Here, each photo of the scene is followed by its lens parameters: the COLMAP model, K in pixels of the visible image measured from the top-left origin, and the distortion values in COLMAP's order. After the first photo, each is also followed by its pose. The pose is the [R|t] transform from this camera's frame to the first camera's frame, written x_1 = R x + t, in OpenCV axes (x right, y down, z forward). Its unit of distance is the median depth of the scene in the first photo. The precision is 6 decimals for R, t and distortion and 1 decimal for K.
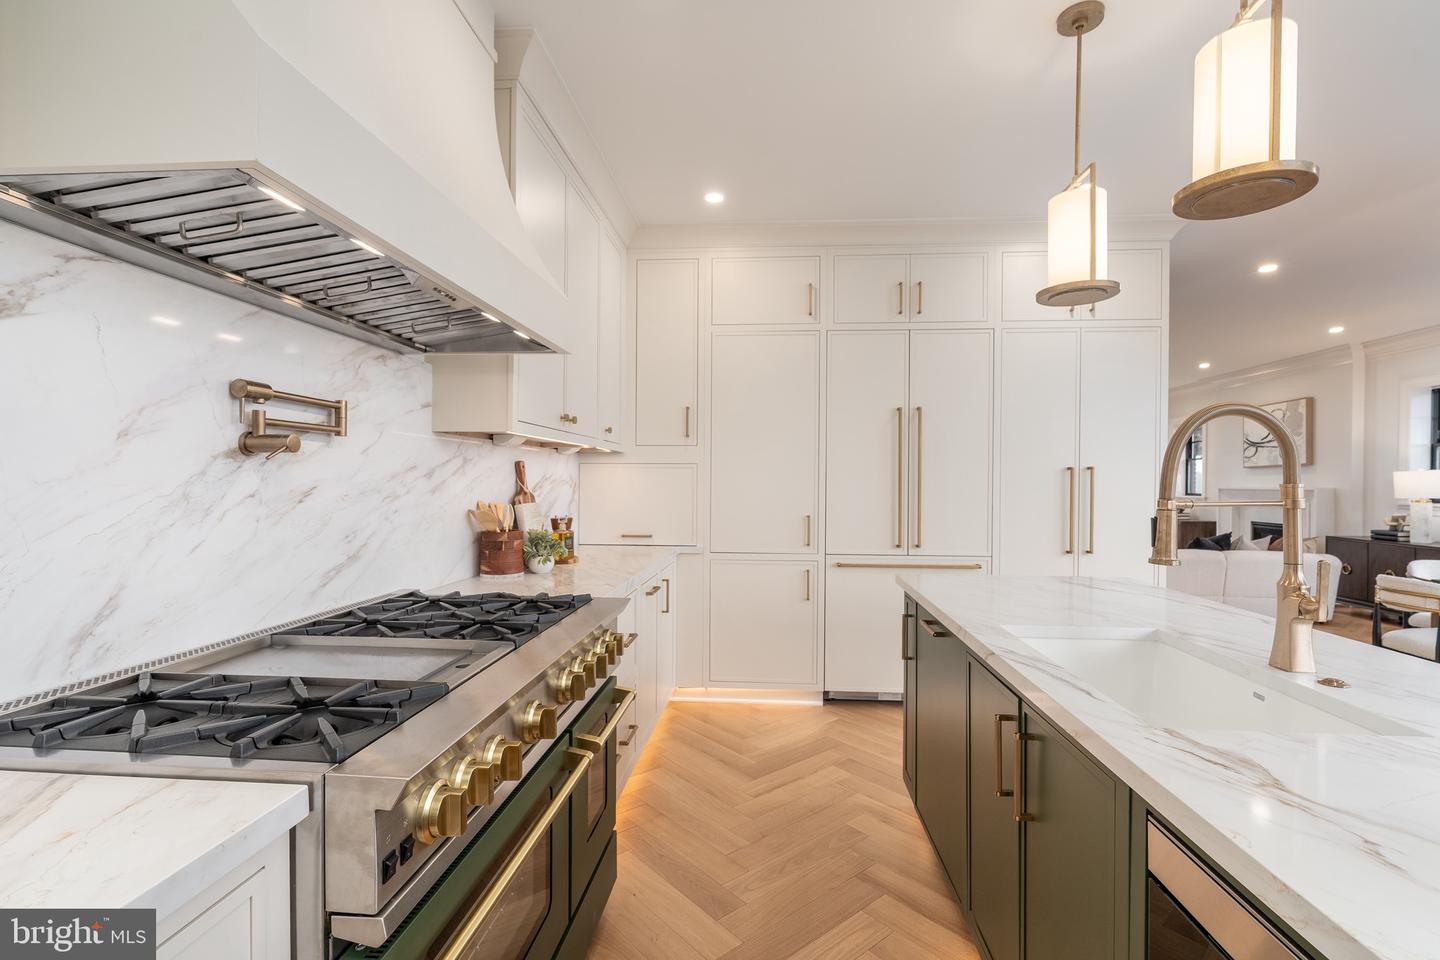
lens RADIAL K [[658.7, 0, 723.0], [0, 658.7, 486.4], [0, 0, 1]] dist [-0.004621, 0.002269]
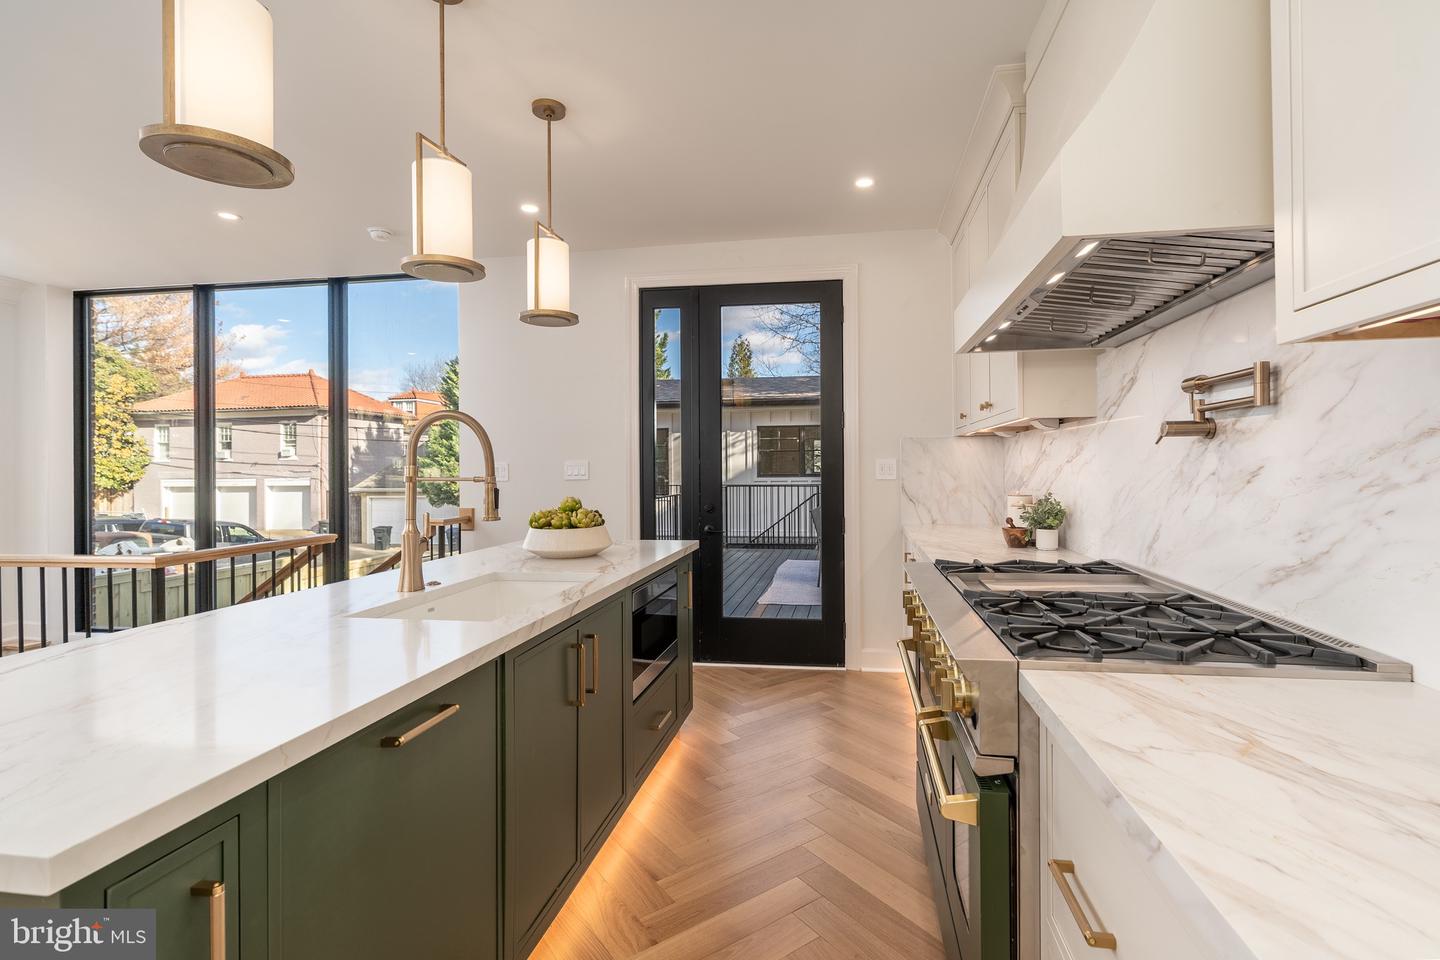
lens RADIAL K [[658.7, 0, 723.0], [0, 658.7, 477.4], [0, 0, 1]] dist [-0.004621, 0.002269]
pose [[-0.994321, 0.001364, 0.106412, 0.002297], [0.003920, 0.999709, 0.023811, -0.008430], [-0.106348, 0.024093, -0.994037, 1.976122]]
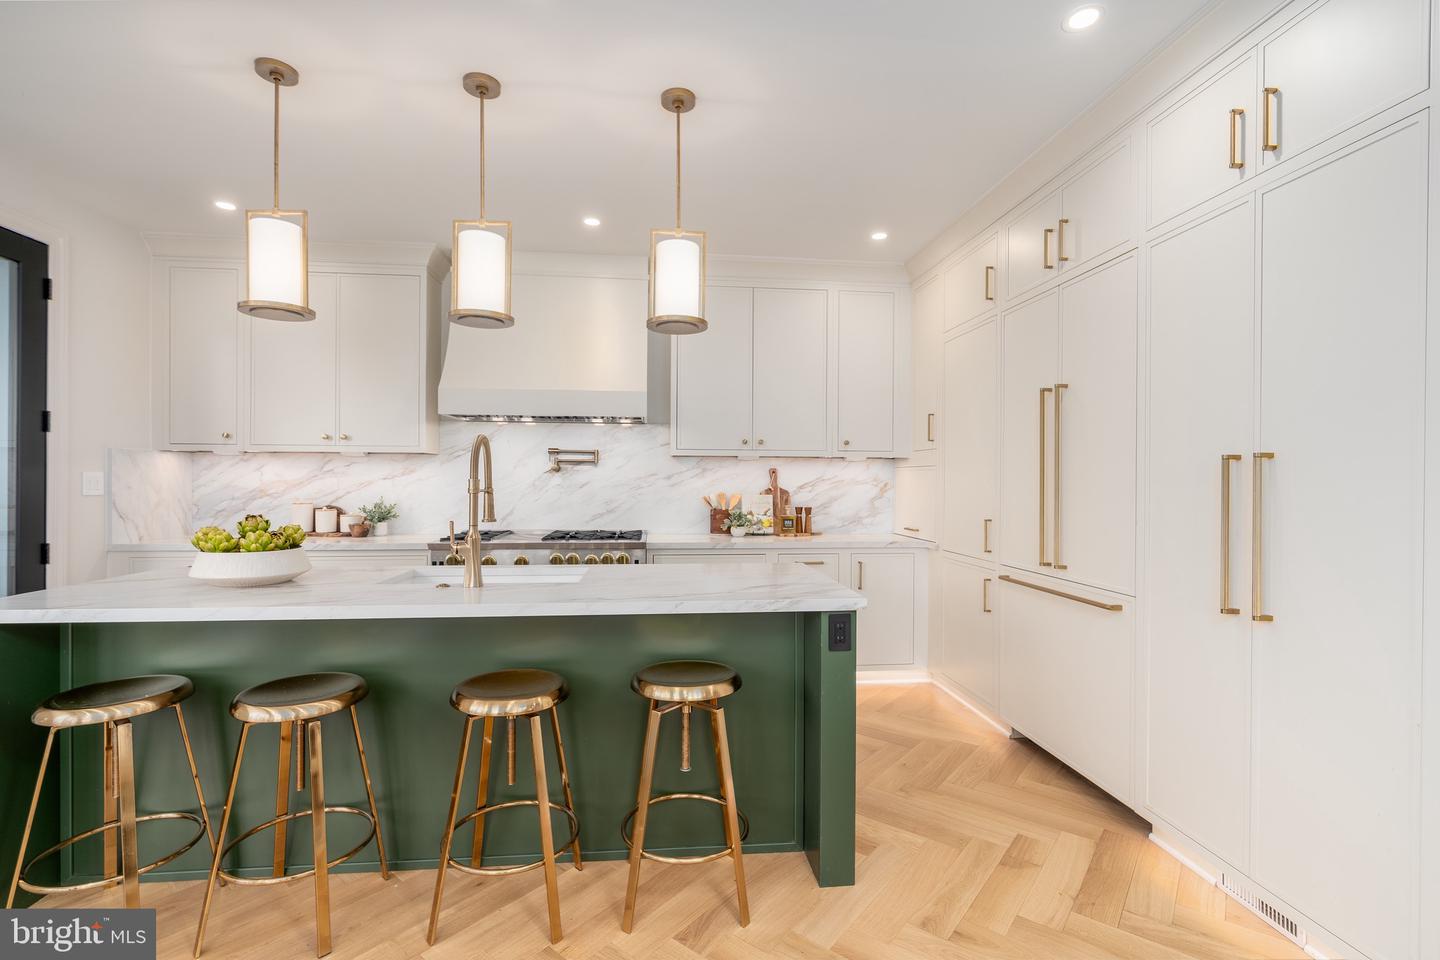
lens RADIAL K [[658.7, 0, 717.6], [0, 658.7, 479.7], [0, 0, 1]] dist [-0.004621, 0.002269]
pose [[0.170935, -0.003533, -0.985276, 2.178911], [-0.012341, 0.999907, -0.005726, -0.002418], [0.985205, 0.013138, 0.170875, 1.076351]]
